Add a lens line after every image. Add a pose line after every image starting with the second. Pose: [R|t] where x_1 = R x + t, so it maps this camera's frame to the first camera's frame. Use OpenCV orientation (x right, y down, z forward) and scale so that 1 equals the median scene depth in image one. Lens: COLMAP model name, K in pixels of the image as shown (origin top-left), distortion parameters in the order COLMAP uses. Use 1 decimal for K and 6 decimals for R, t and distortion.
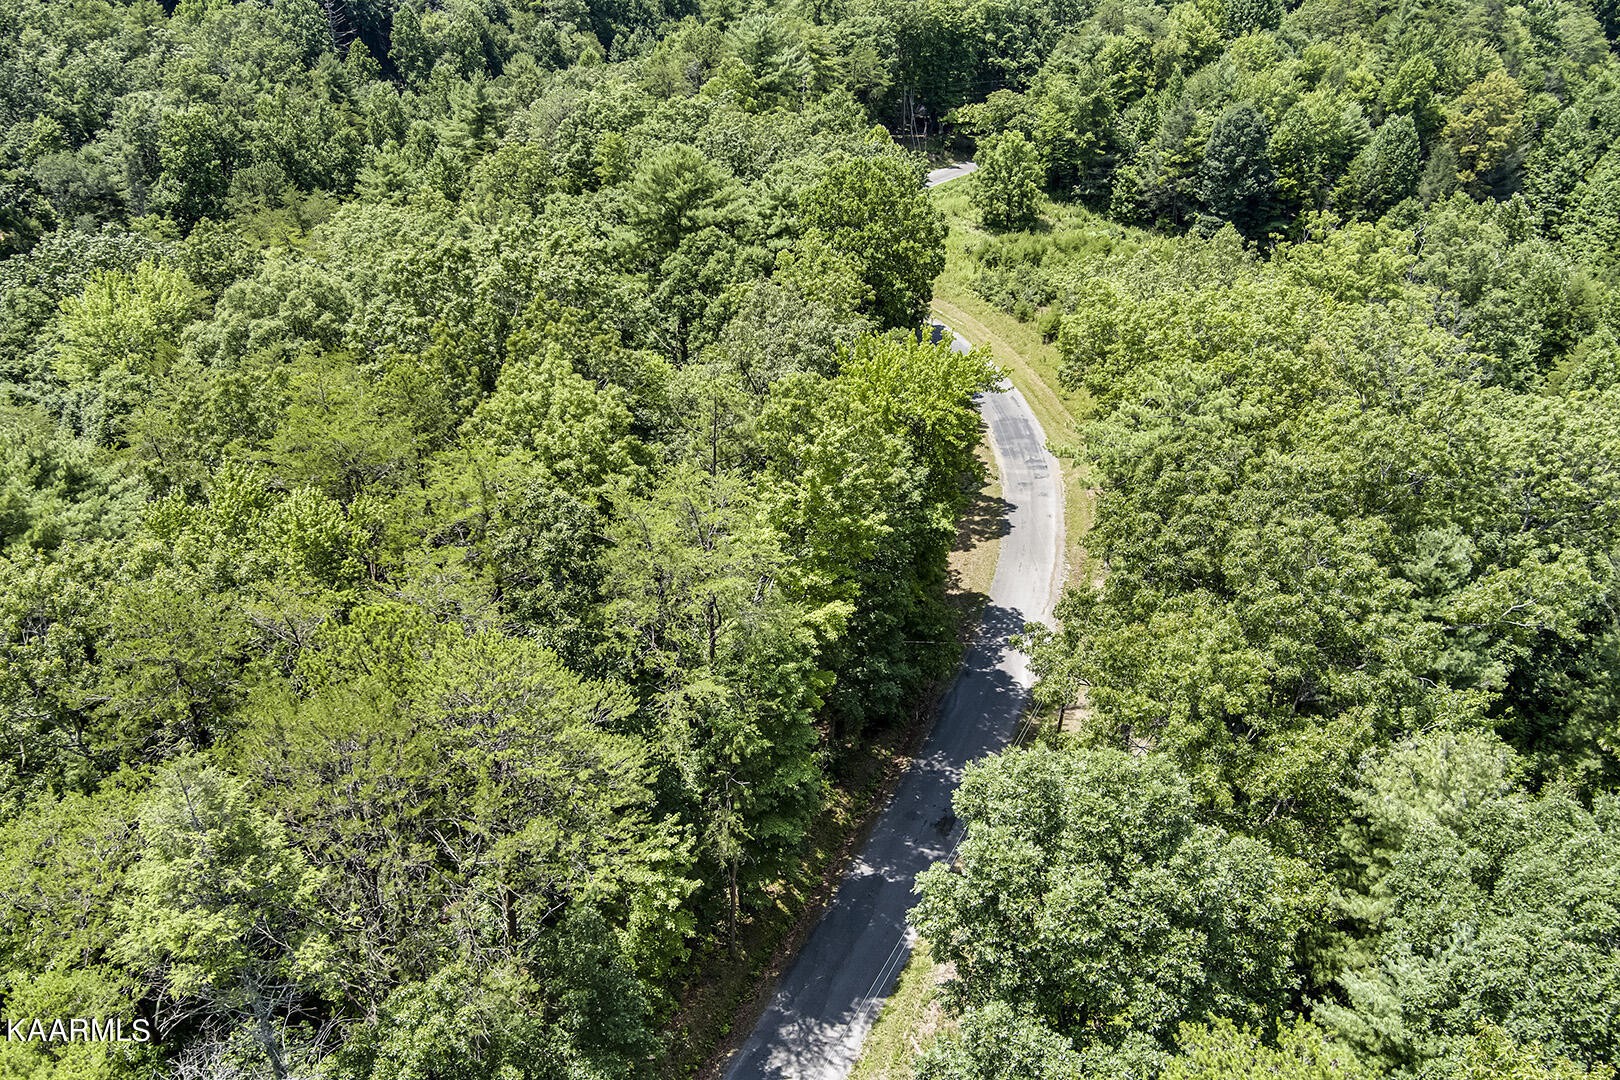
lens RADIAL K [[1269.9, 0, 854.6], [0, 1269.9, 547.4], [0, 0, 1]] dist [-0.089625, 0.037837]
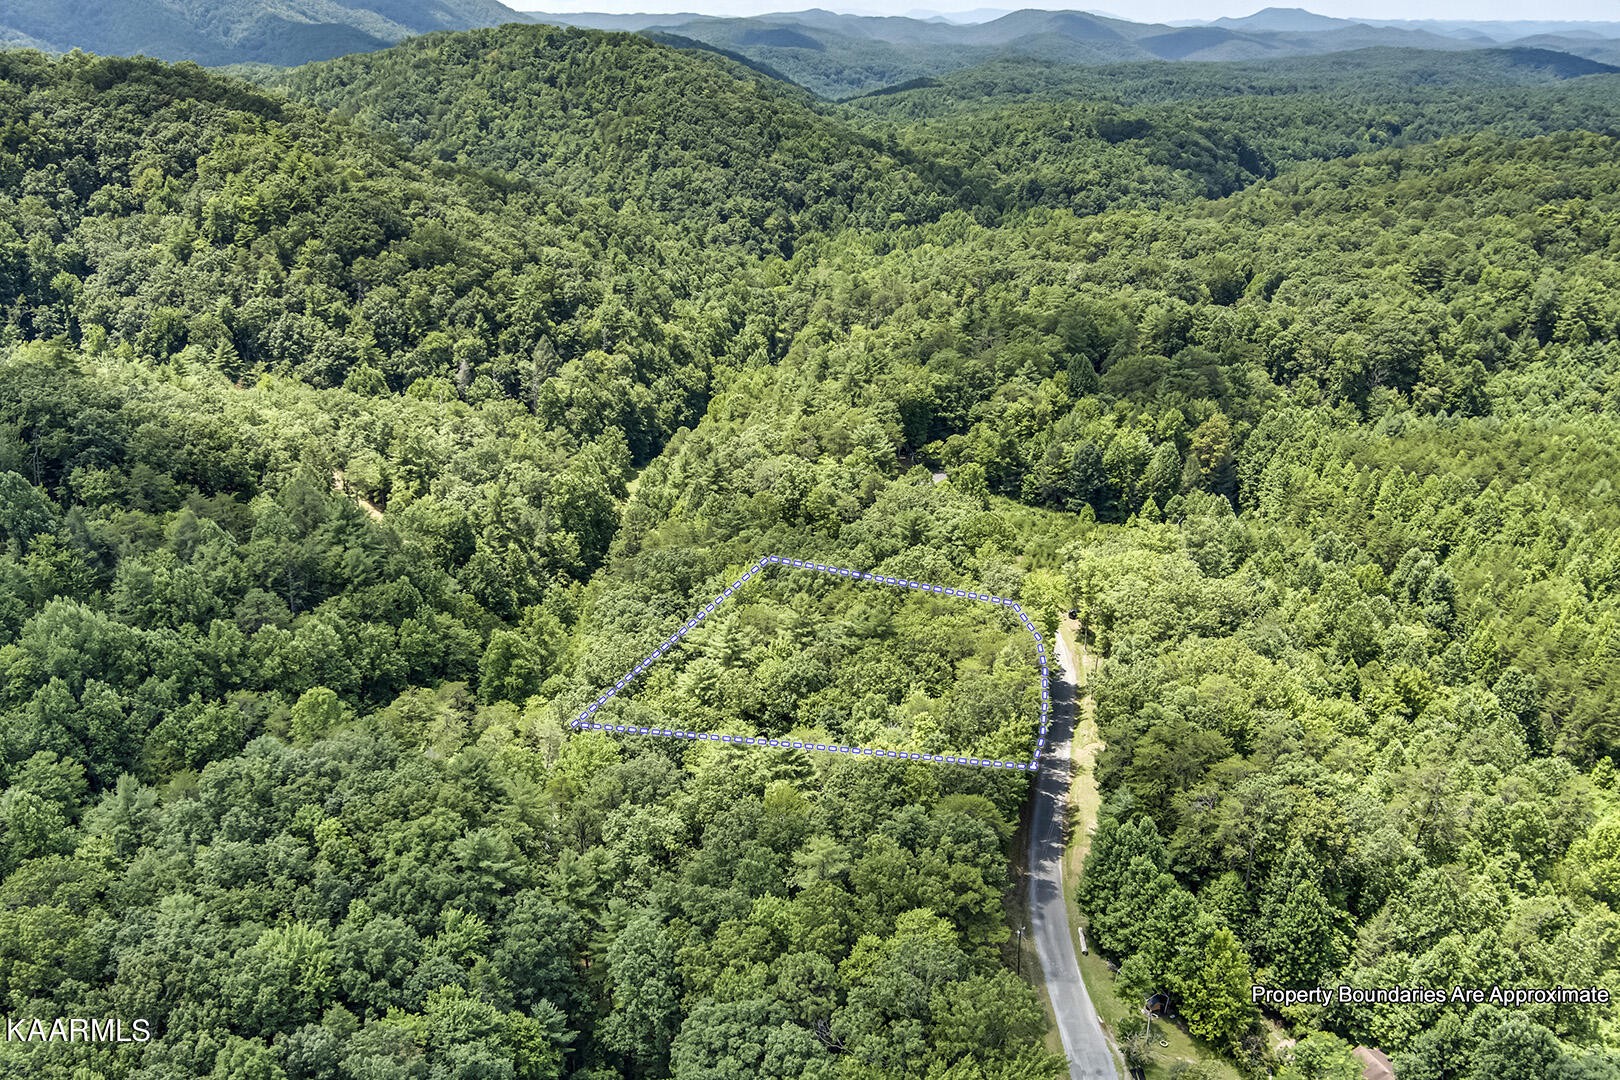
lens RADIAL K [[1269.9, 0, 854.6], [0, 1269.9, 547.4], [0, 0, 1]] dist [-0.089625, 0.037837]
pose [[0.987584, -0.055249, 0.147053, -0.315746], [0.081261, 0.980807, -0.177242, 0.109972], [-0.134438, 0.186991, 0.973119, -0.758714]]
